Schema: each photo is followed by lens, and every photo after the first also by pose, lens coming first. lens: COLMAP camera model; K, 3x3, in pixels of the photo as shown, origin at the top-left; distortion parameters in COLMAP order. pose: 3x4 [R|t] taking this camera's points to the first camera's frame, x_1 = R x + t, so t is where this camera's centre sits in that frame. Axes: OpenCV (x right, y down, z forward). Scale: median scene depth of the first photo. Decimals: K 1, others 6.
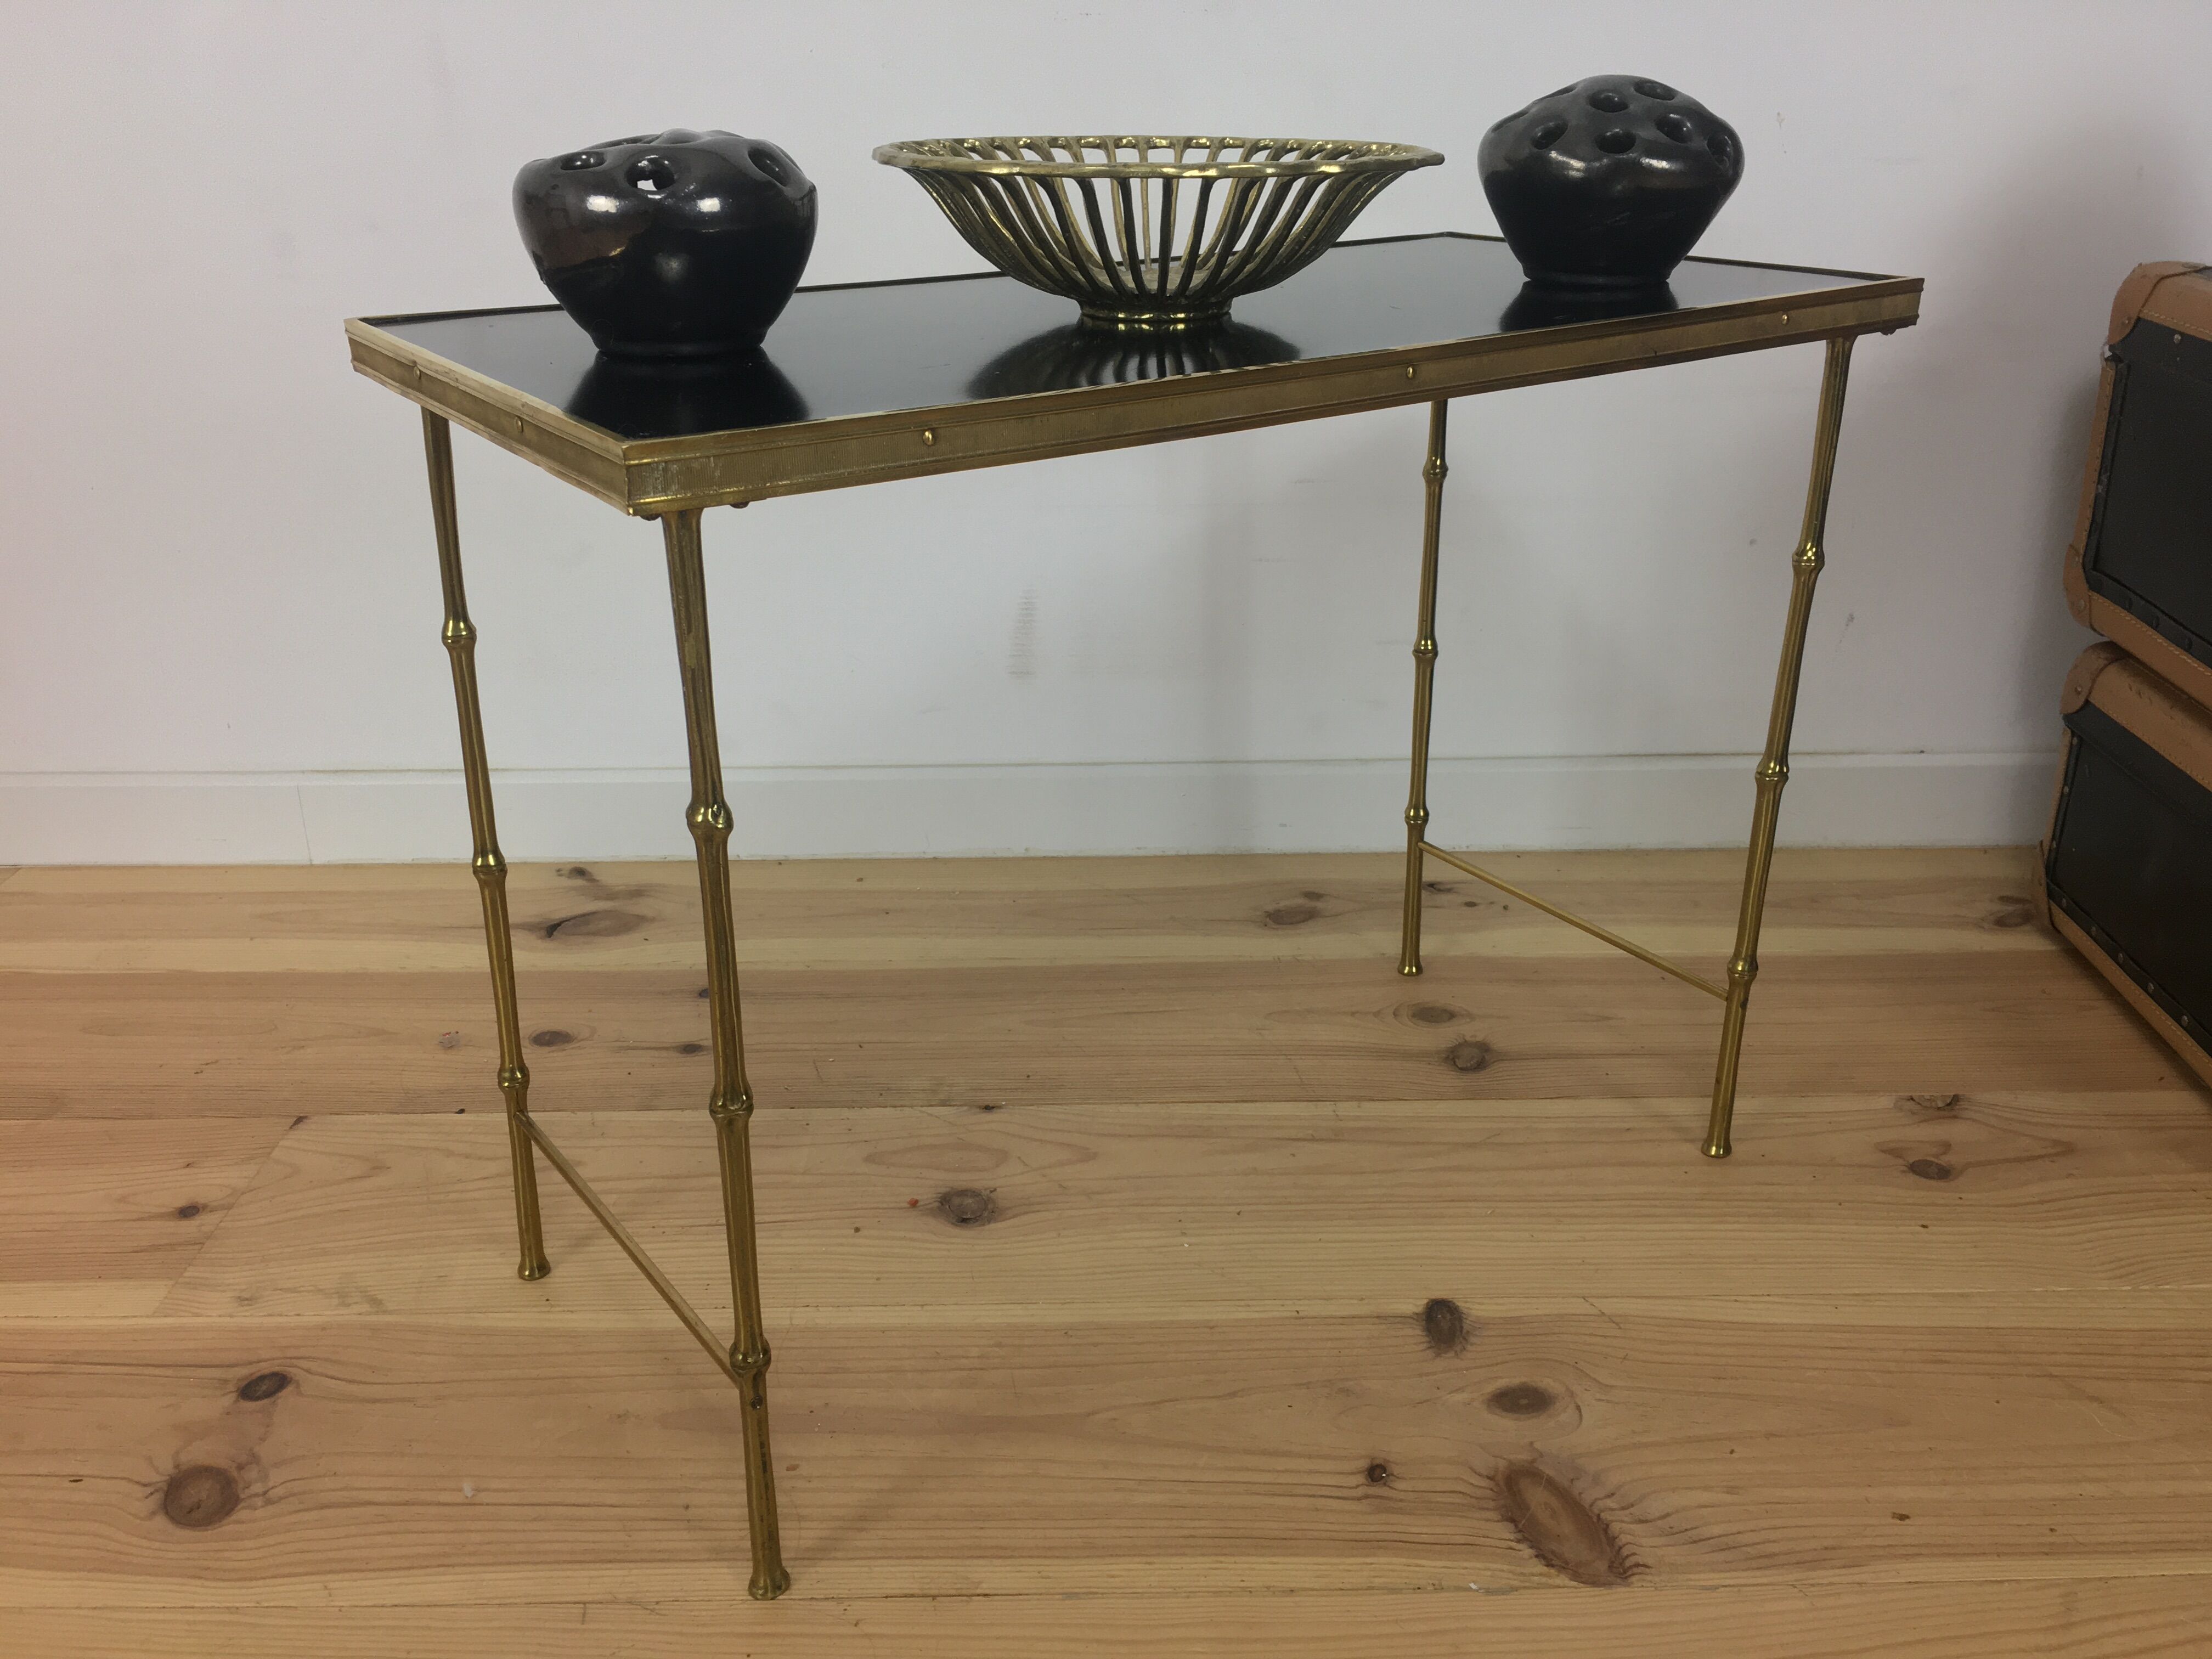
lens RADIAL K [[1966.9, 0, 1095.9], [0, 1966.9, 817.9], [0, 0, 1]] dist [0.080164, -0.144306]
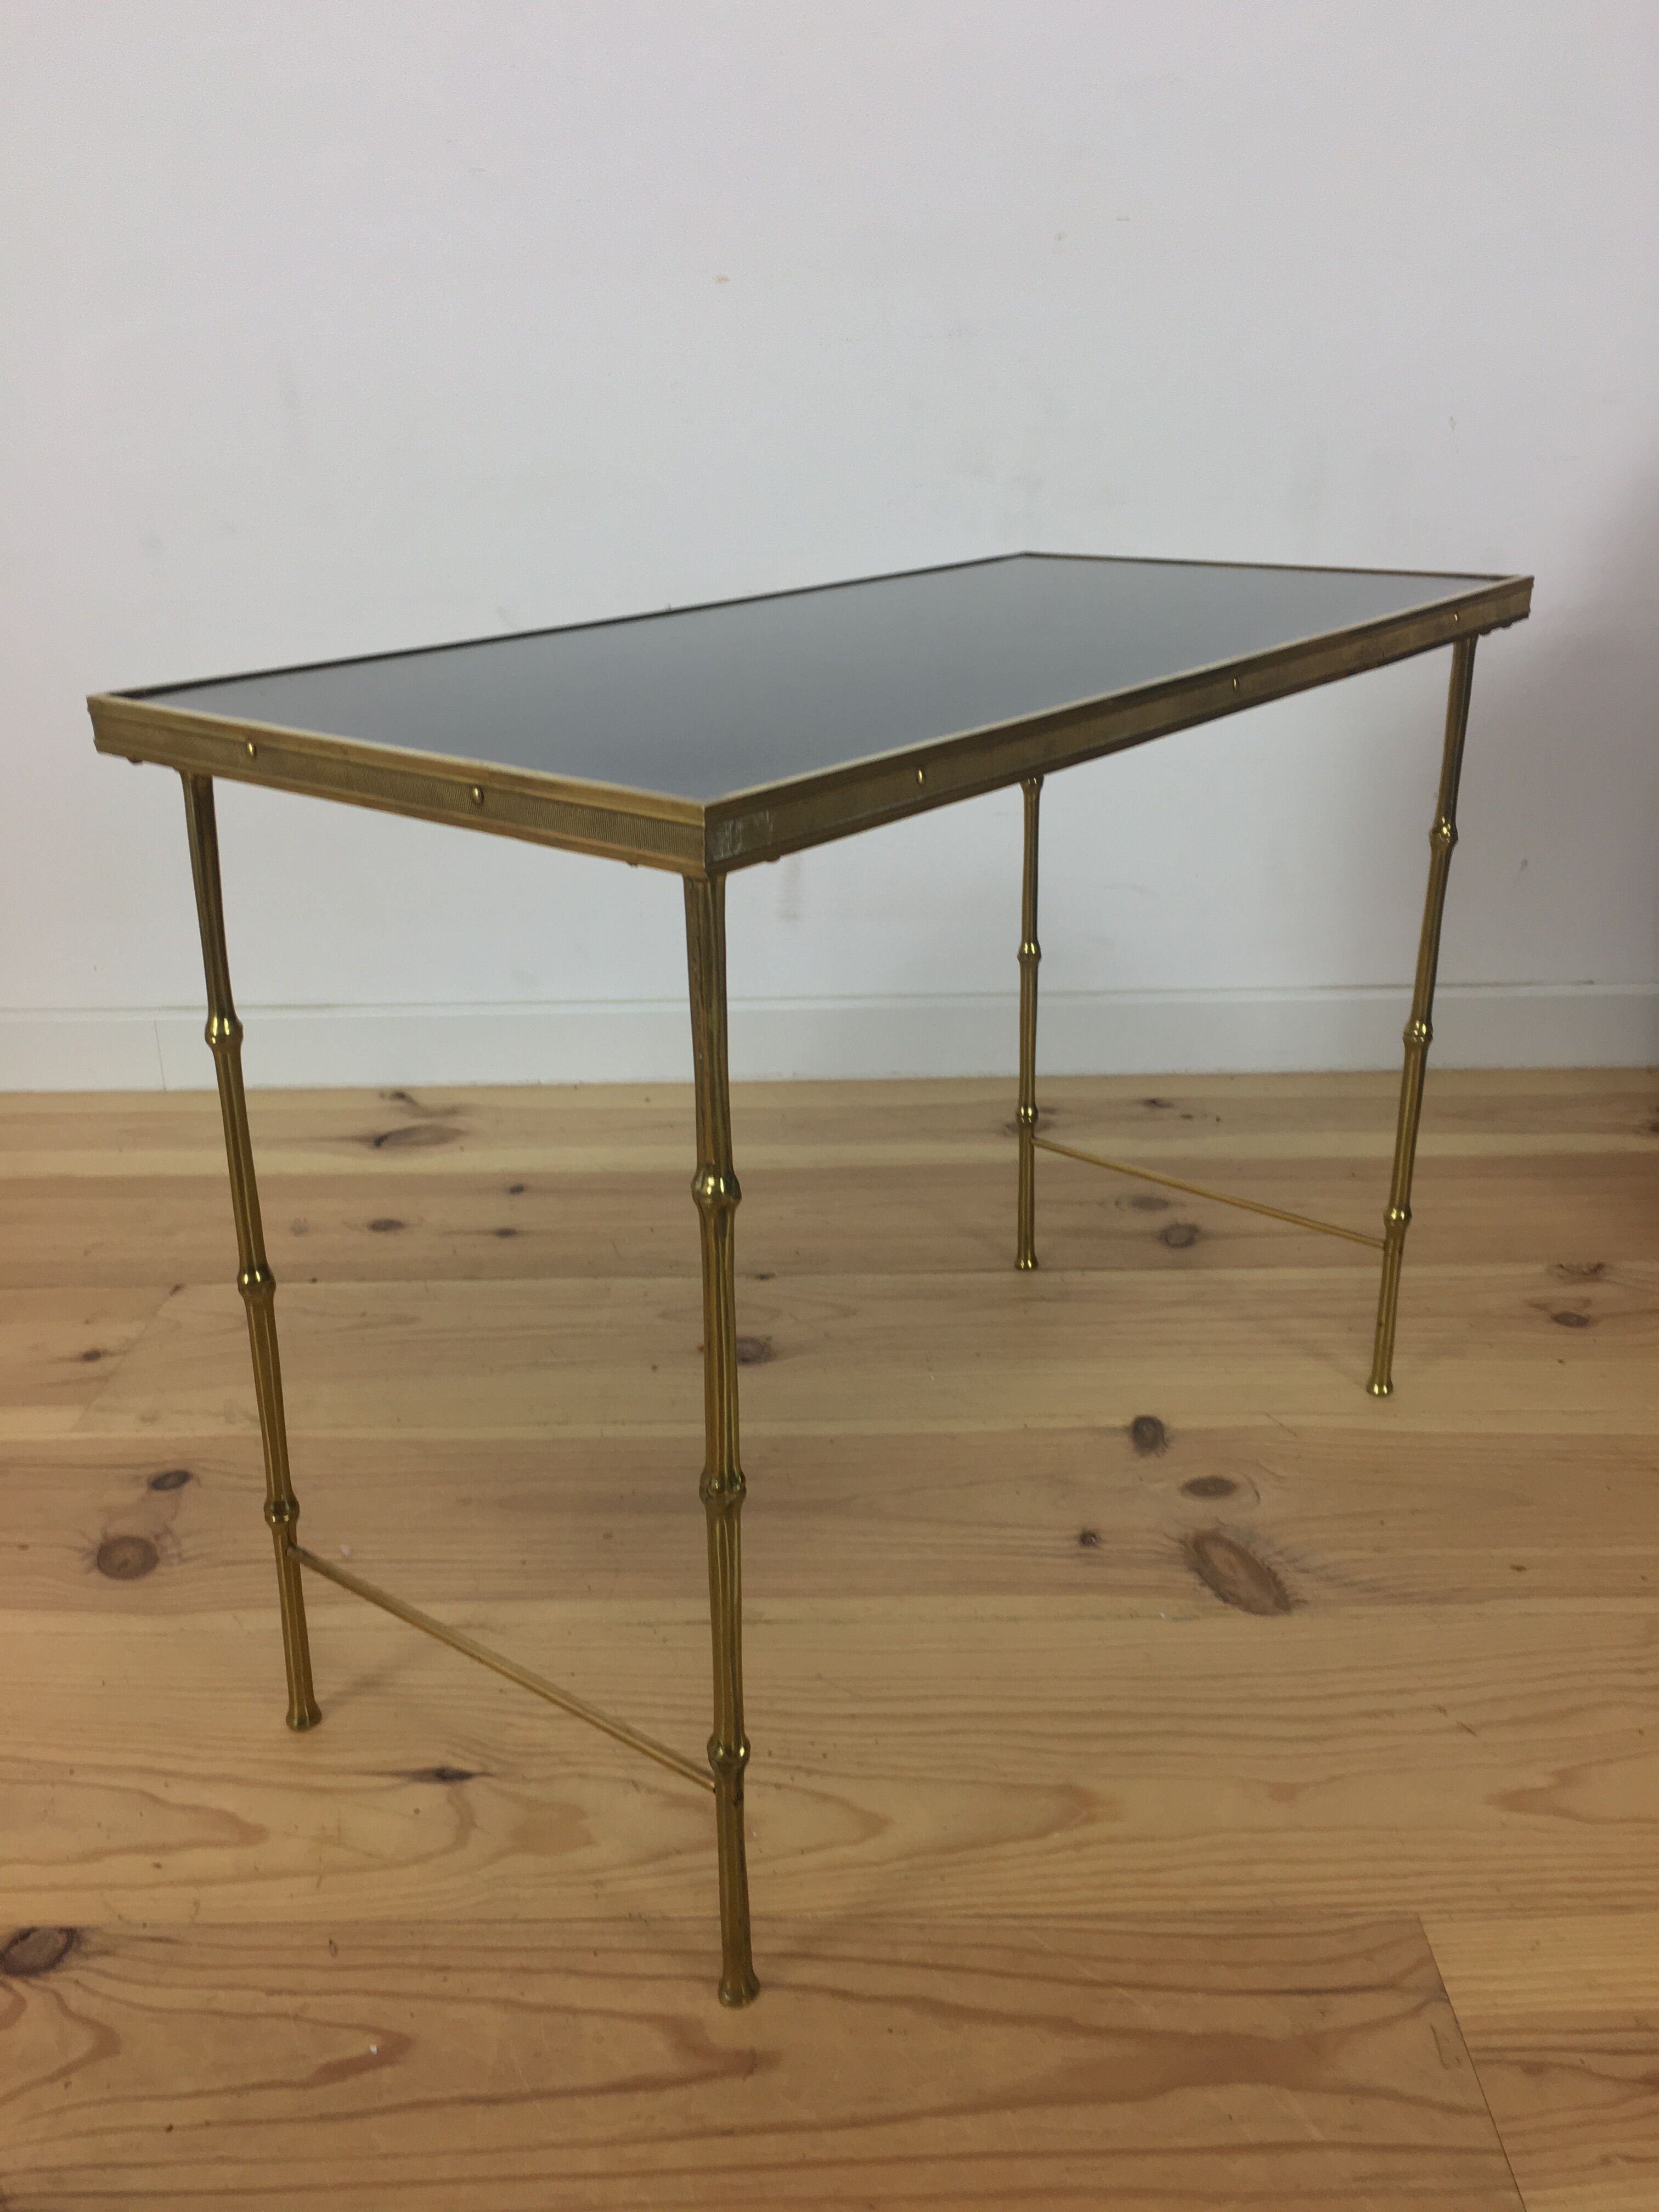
lens RADIAL K [[1966.9, 0, 823.0], [0, 1966.9, 1093.7], [0, 0, 1]] dist [0.080164, -0.144306]
pose [[0.999840, -0.004808, -0.017221, 0.001369], [0.004576, 0.999899, -0.013469, 0.065988], [0.017284, 0.013388, 0.999761, -0.198542]]
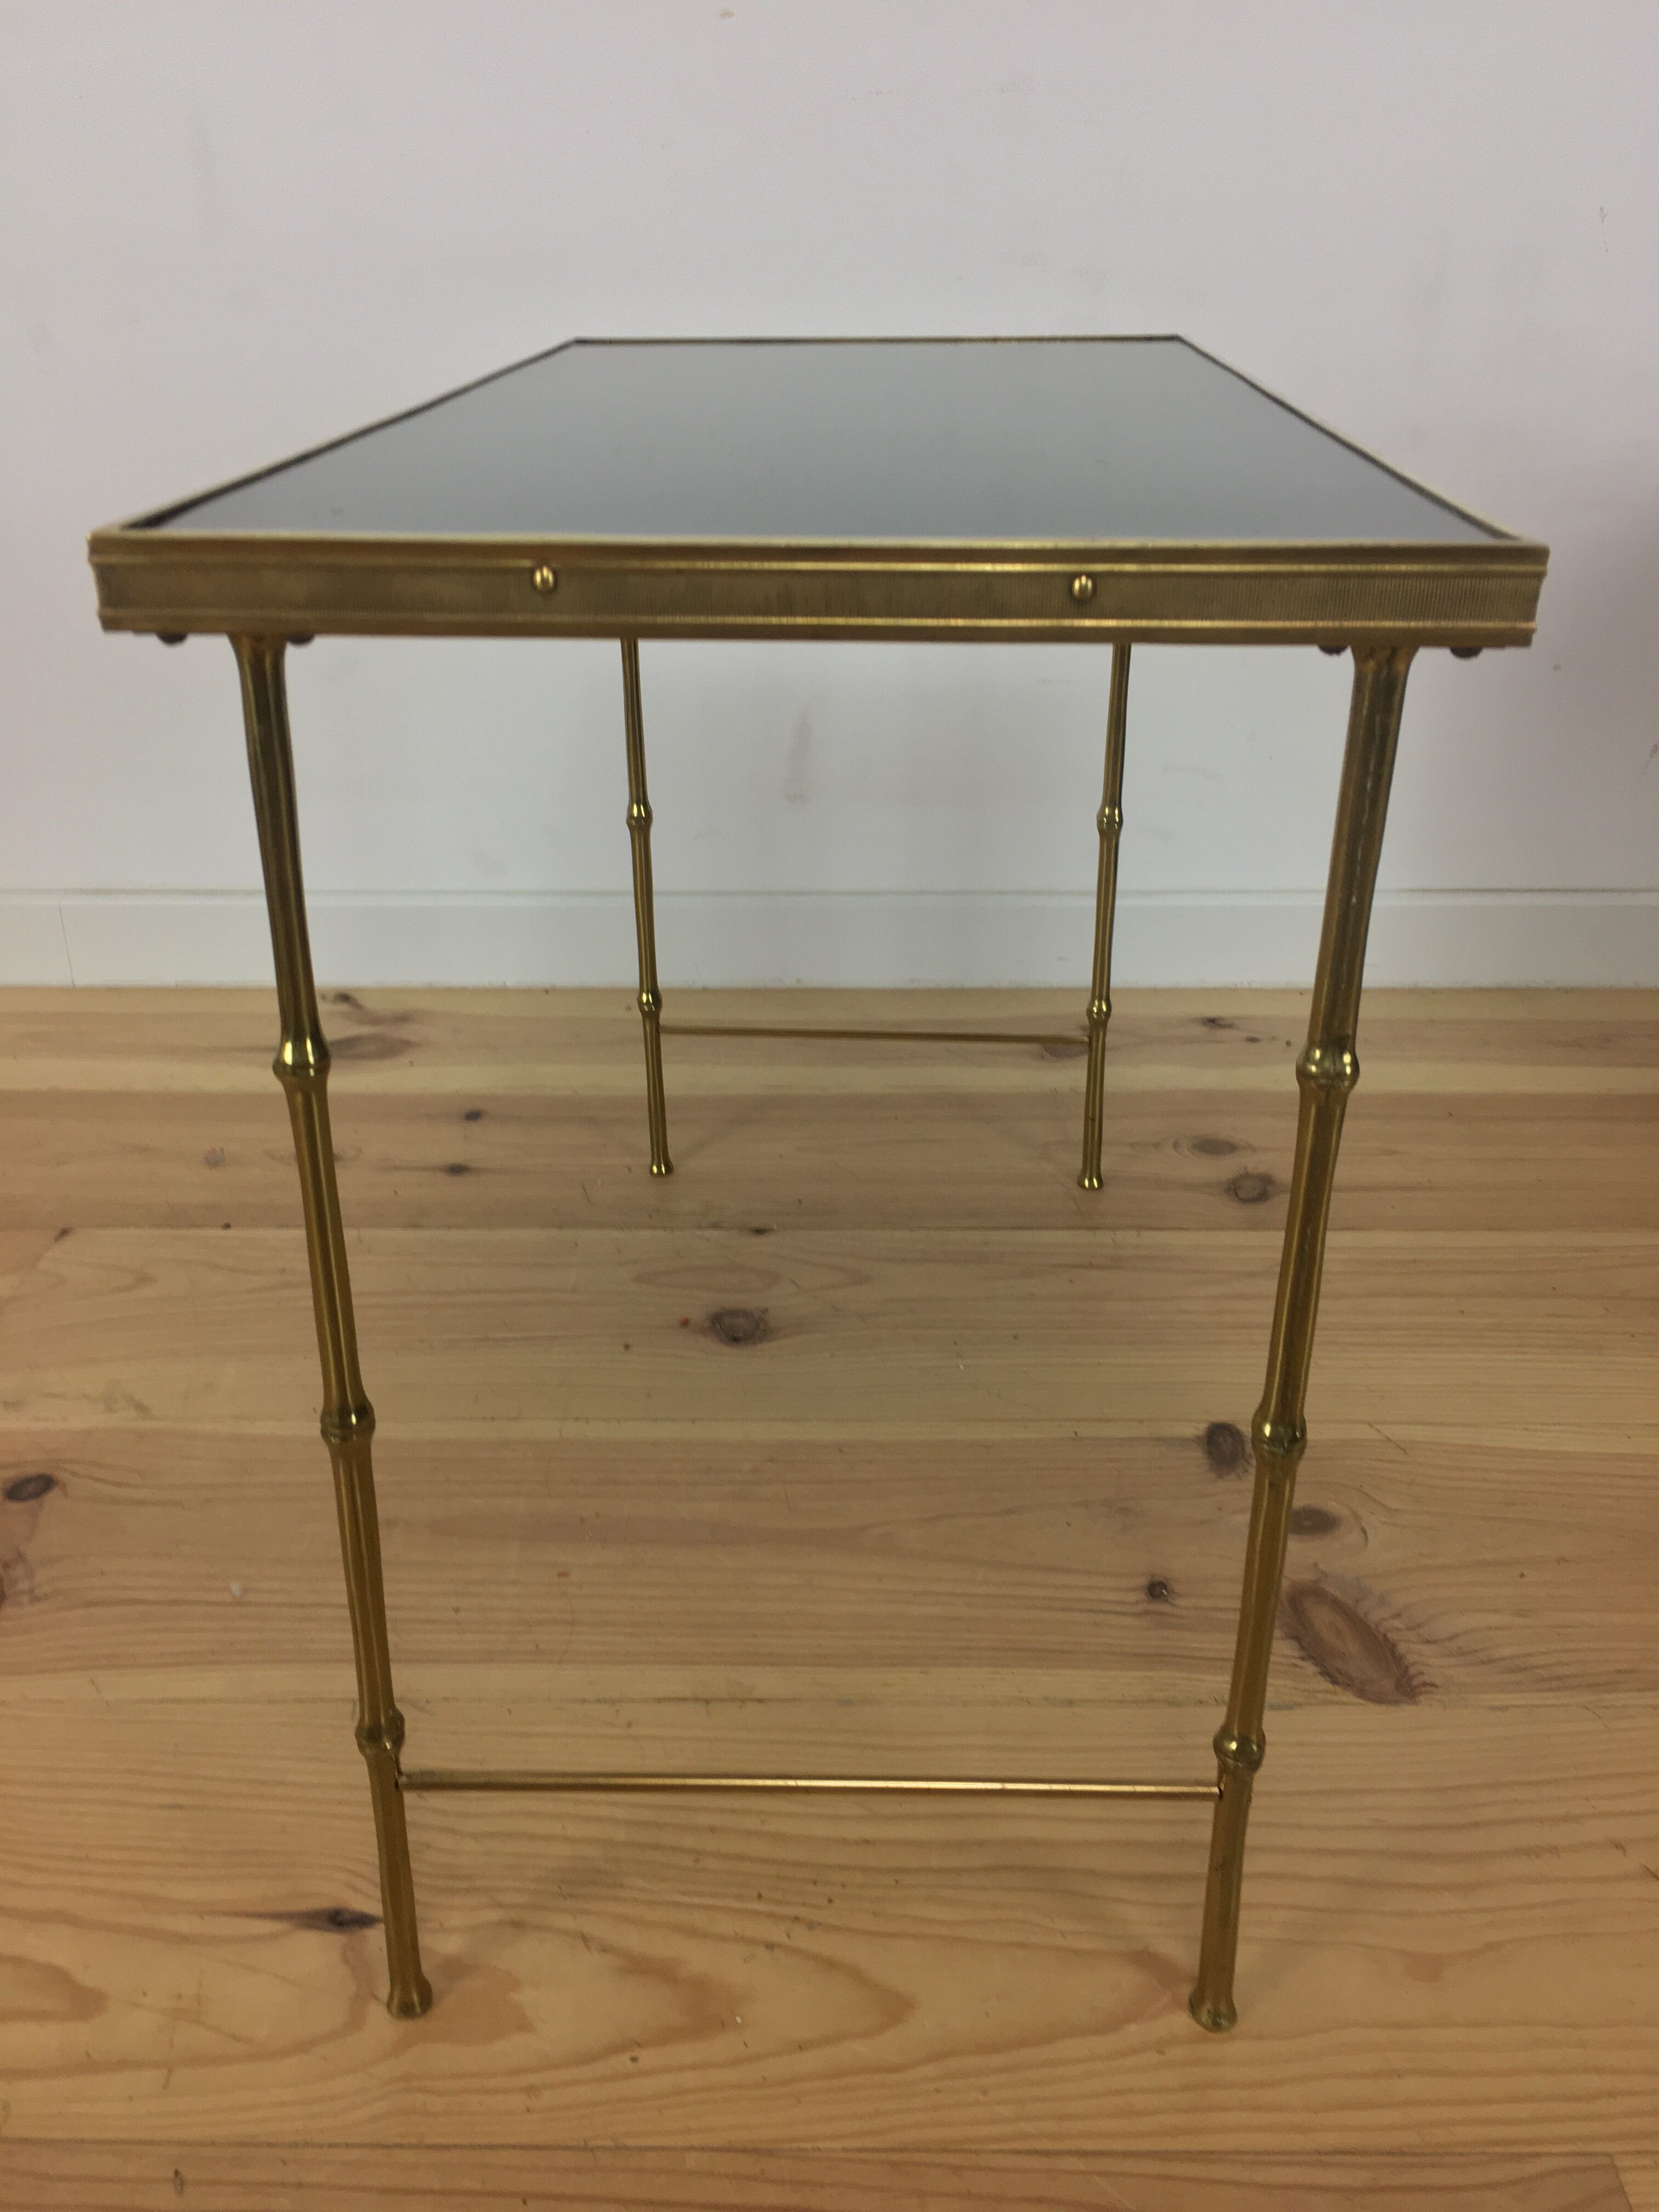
lens RADIAL K [[1966.9, 0, 818.8], [0, 1966.9, 1089.0], [0, 0, 1]] dist [0.080164, -0.144306]
pose [[0.999771, 0.012938, -0.017050, -0.011121], [-0.012076, 0.998690, 0.049714, 0.032604], [0.017670, -0.049497, 0.998618, 0.027949]]
